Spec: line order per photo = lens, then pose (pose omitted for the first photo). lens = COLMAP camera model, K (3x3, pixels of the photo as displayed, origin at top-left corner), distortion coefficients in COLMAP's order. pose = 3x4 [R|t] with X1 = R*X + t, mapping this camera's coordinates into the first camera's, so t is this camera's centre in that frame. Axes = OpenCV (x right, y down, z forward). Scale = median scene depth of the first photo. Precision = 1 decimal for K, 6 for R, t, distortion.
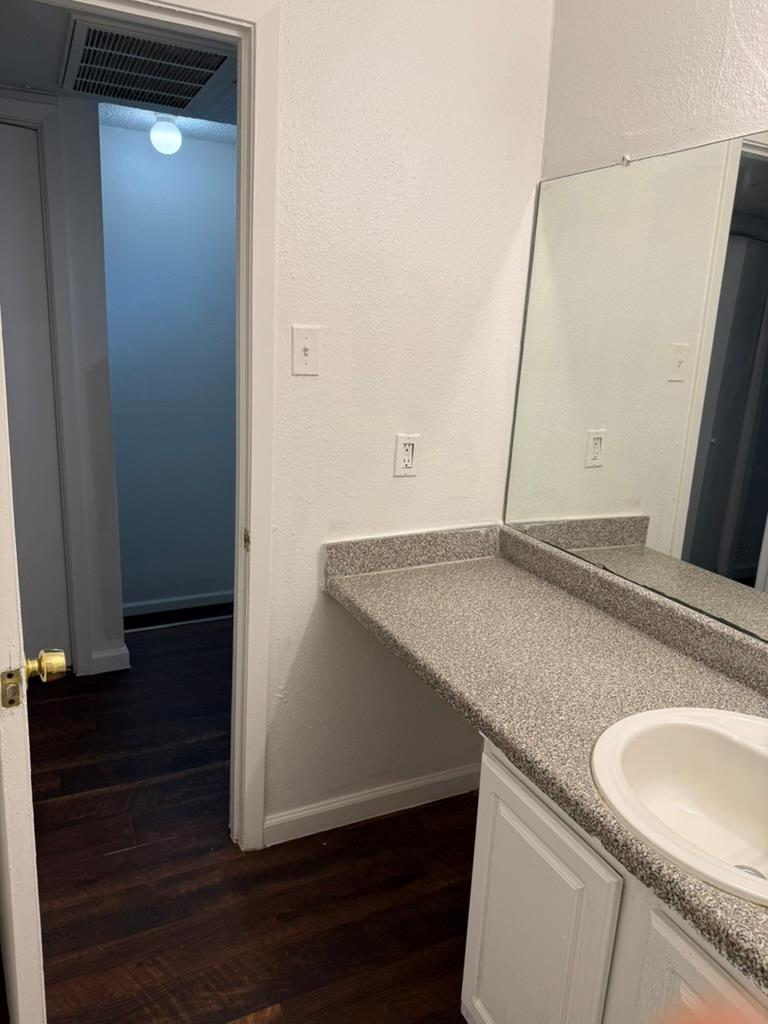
lens RADIAL K [[721.6, 0, 382.6], [0, 721.6, 511.3], [0, 0, 1]] dist [0.042216, -0.046363]
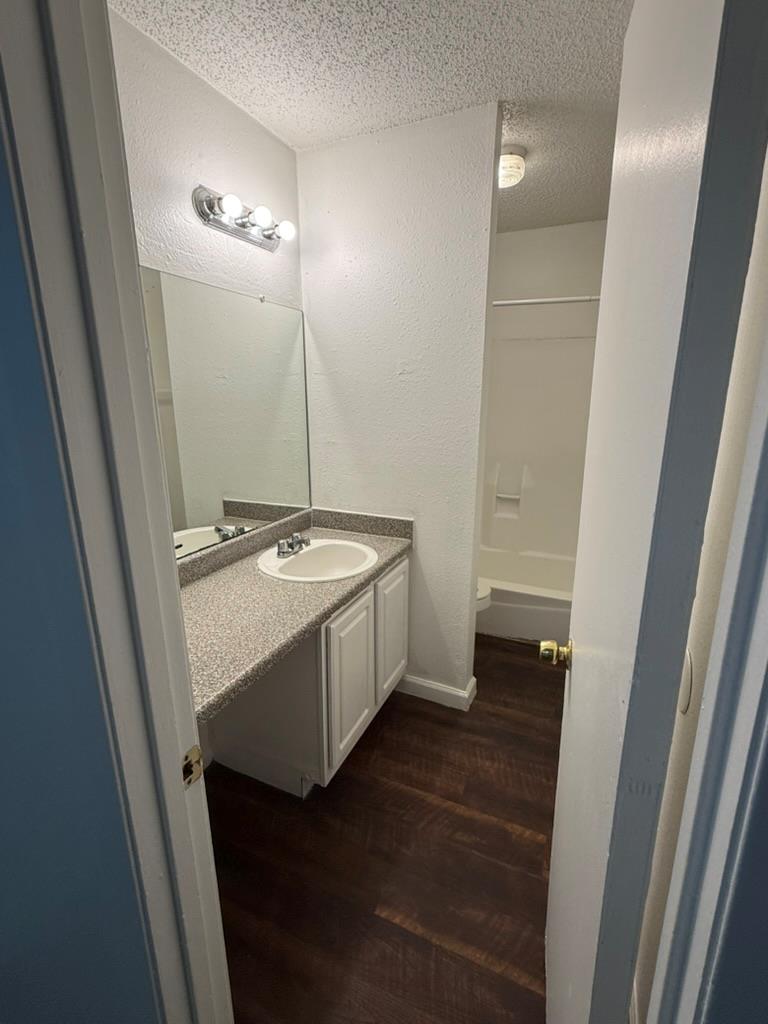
lens RADIAL K [[474.3, 0, 382.8], [0, 474.3, 510.3], [0, 0, 1]] dist [-0.004238, 0.001678]
pose [[-0.646913, -0.230493, 0.726895, -0.655834], [0.159706, 0.891134, 0.424705, -0.362784], [-0.745653, 0.390837, -0.539675, 1.261059]]
